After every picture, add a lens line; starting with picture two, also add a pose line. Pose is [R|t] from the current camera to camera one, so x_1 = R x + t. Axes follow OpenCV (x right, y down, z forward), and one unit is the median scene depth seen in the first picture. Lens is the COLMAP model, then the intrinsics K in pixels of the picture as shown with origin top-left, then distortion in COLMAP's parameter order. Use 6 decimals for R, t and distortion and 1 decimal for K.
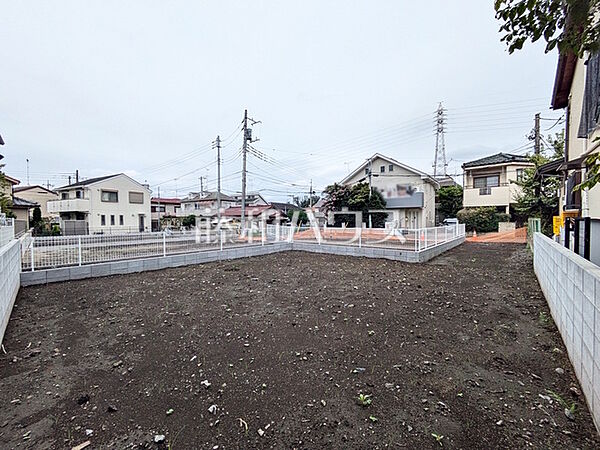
lens RADIAL K [[236.6, 0, 300.0], [0, 236.6, 225.0], [0, 0, 1]] dist [0.000875, 0.000248]
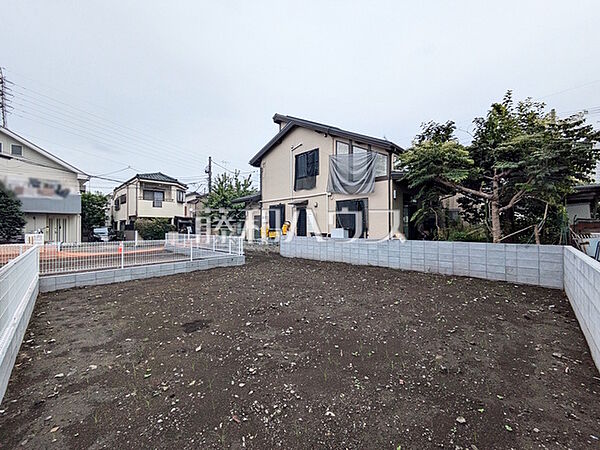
lens RADIAL K [[236.6, 0, 300.0], [0, 236.6, 225.0], [0, 0, 1]] dist [0.000875, 0.000248]
pose [[0.046778, 0.018515, 0.998734, -0.294681], [0.026837, 0.999444, -0.019786, -0.004307], [-0.998545, 0.027729, 0.046255, 0.274249]]
